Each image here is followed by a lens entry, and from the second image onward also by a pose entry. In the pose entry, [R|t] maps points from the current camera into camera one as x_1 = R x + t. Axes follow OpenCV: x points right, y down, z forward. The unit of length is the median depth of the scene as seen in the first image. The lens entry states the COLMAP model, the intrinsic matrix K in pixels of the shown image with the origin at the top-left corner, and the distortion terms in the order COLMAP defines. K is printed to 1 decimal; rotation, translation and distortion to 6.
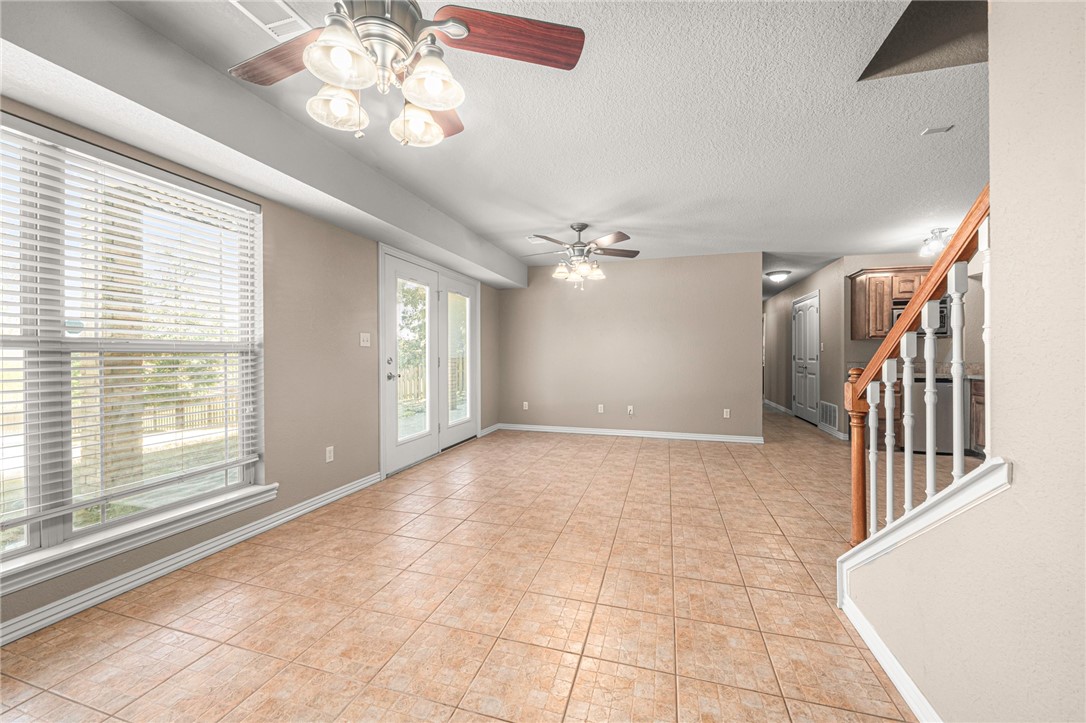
lens RADIAL K [[409.2, 0, 546.1], [0, 409.2, 355.5], [0, 0, 1]] dist [-0.001180, -0.000024]
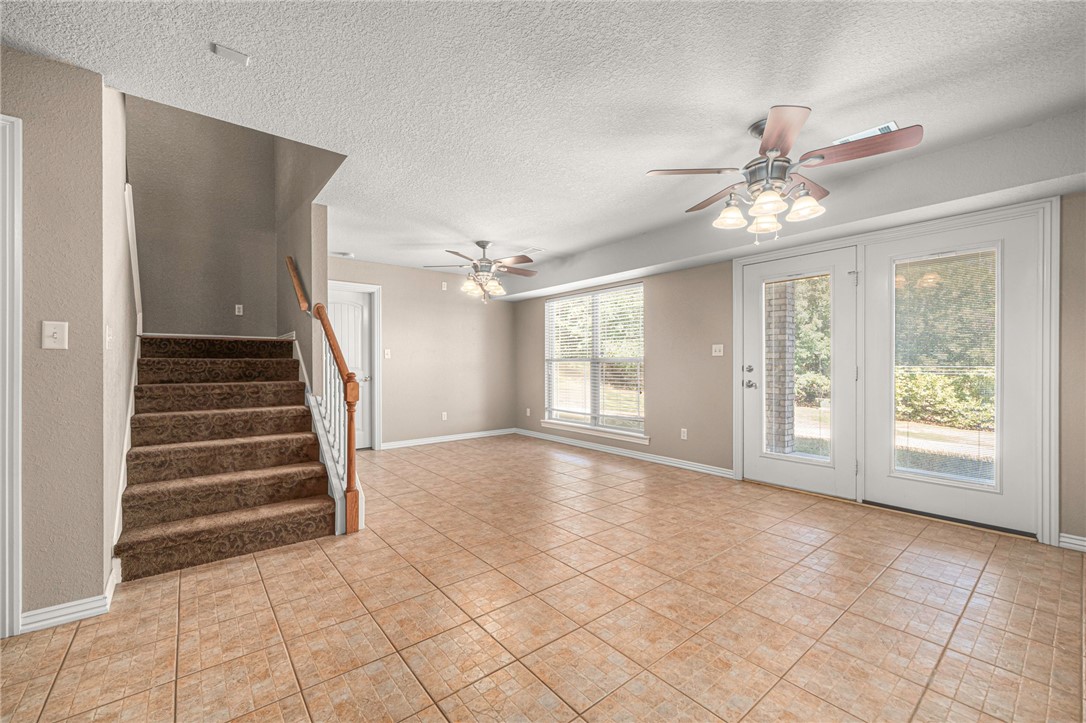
lens RADIAL K [[440.7, 0, 542.2], [0, 440.7, 366.0], [0, 0, 1]] dist [-0.001168, -0.000115]
pose [[-0.569868, 0.005141, -0.821720, 0.838541], [0.002432, 0.999987, 0.004570, -0.000600], [0.821732, 0.000606, -0.569873, 1.236042]]
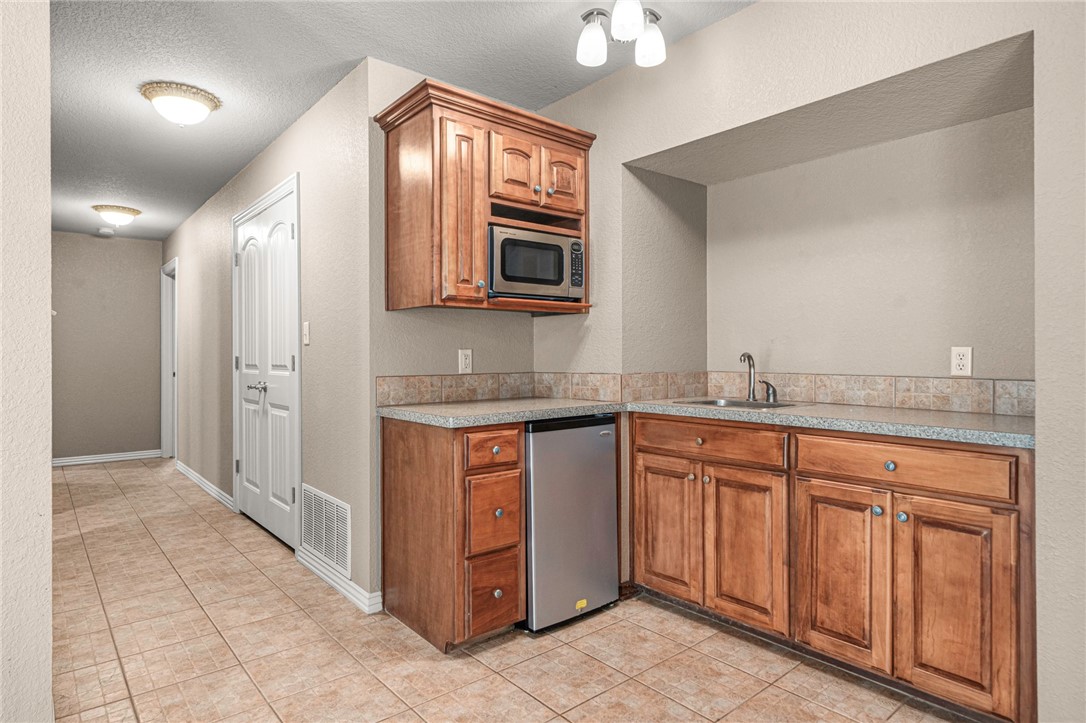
lens RADIAL K [[606.4, 0, 544.0], [0, 606.4, 356.5], [0, 0, 1]] dist [-0.001060, 0.000230]
pose [[0.547803, -0.004554, 0.836595, 0.584645], [0.004126, 0.999988, 0.002742, -0.001722], [-0.836597, 0.001949, 0.547815, 0.906383]]
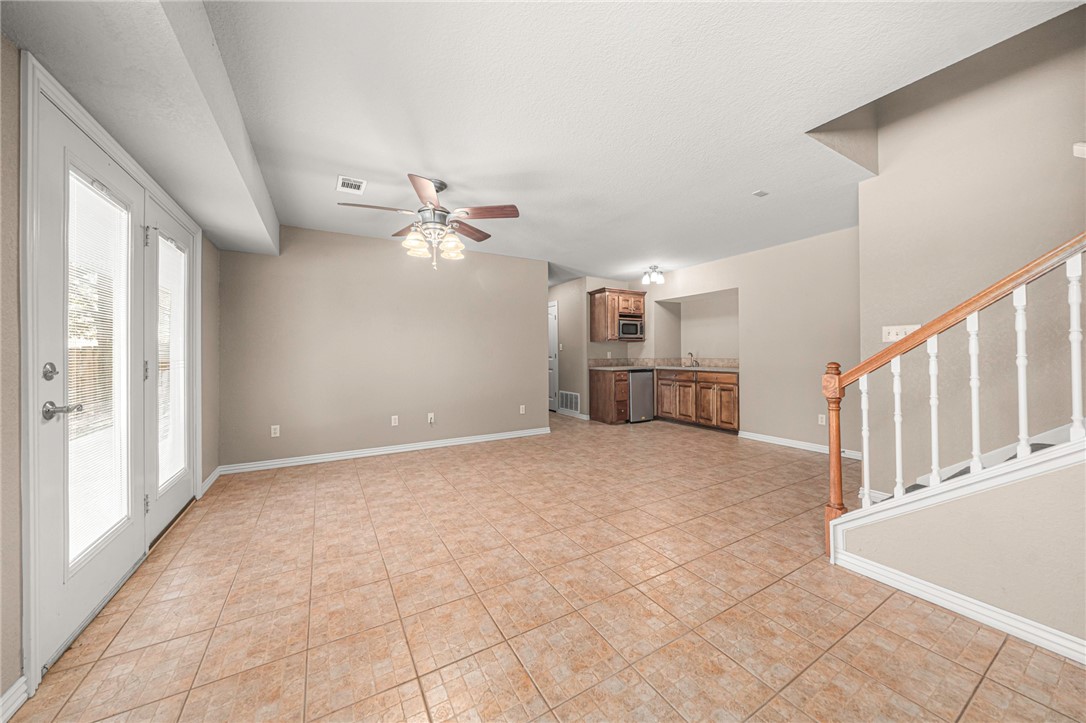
lens RADIAL K [[377.7, 0, 545.1], [0, 377.7, 353.2], [0, 0, 1]] dist [-0.006256, 0.000018]
pose [[0.684679, -0.002936, 0.728839, -0.325335], [0.006826, 0.999974, -0.002384, -0.000721], [-0.728813, 0.006607, 0.684681, 0.423390]]
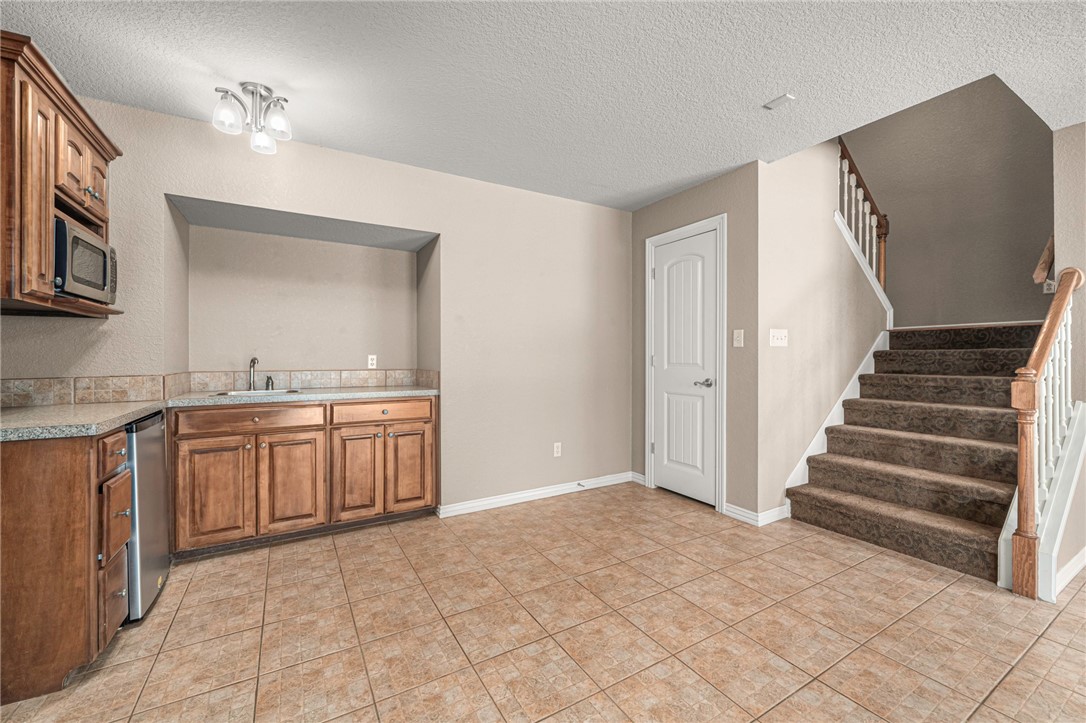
lens RADIAL K [[433.0, 0, 540.5], [0, 433.0, 357.6], [0, 0, 1]] dist [-0.000200, -0.000031]
pose [[-0.727049, 0.002644, 0.686580, 0.448861], [0.004004, 0.999992, 0.000389, -0.001343], [-0.686574, 0.003032, -0.727054, 1.320406]]
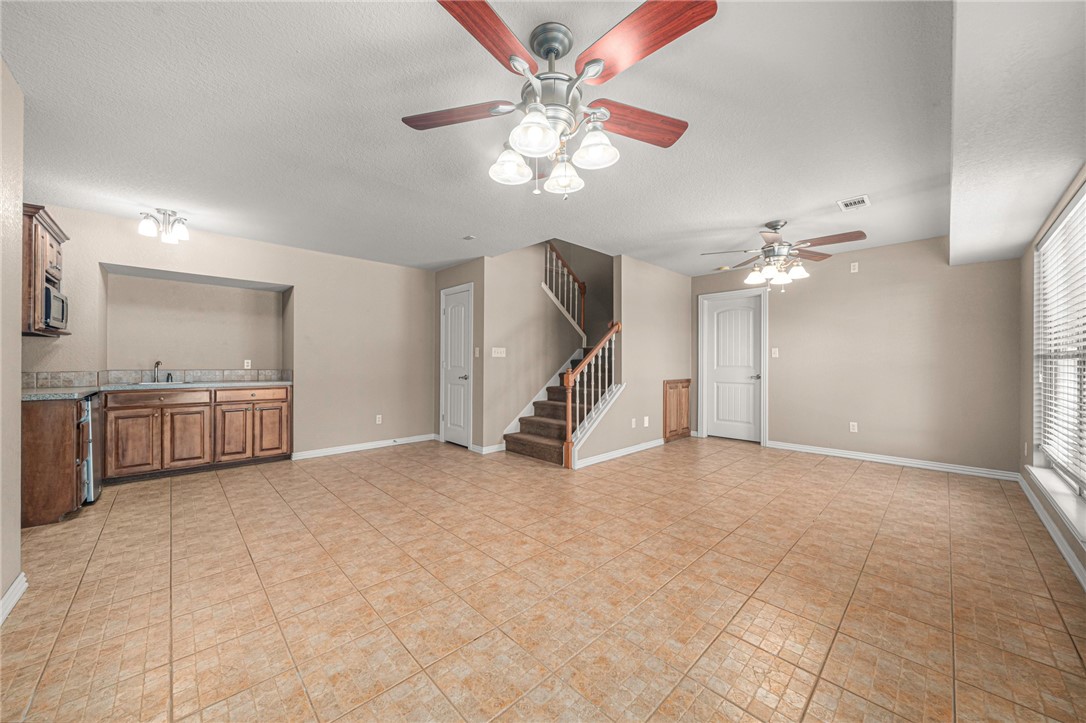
lens RADIAL K [[388.2, 0, 539.1], [0, 388.2, 362.8], [0, 0, 1]] dist [-0.004115, -0.000001]
pose [[-0.865168, -0.002862, 0.501475, -0.111378], [-0.002389, 0.999996, 0.001584, -0.002373], [-0.501477, 0.000173, -0.865171, 1.510709]]
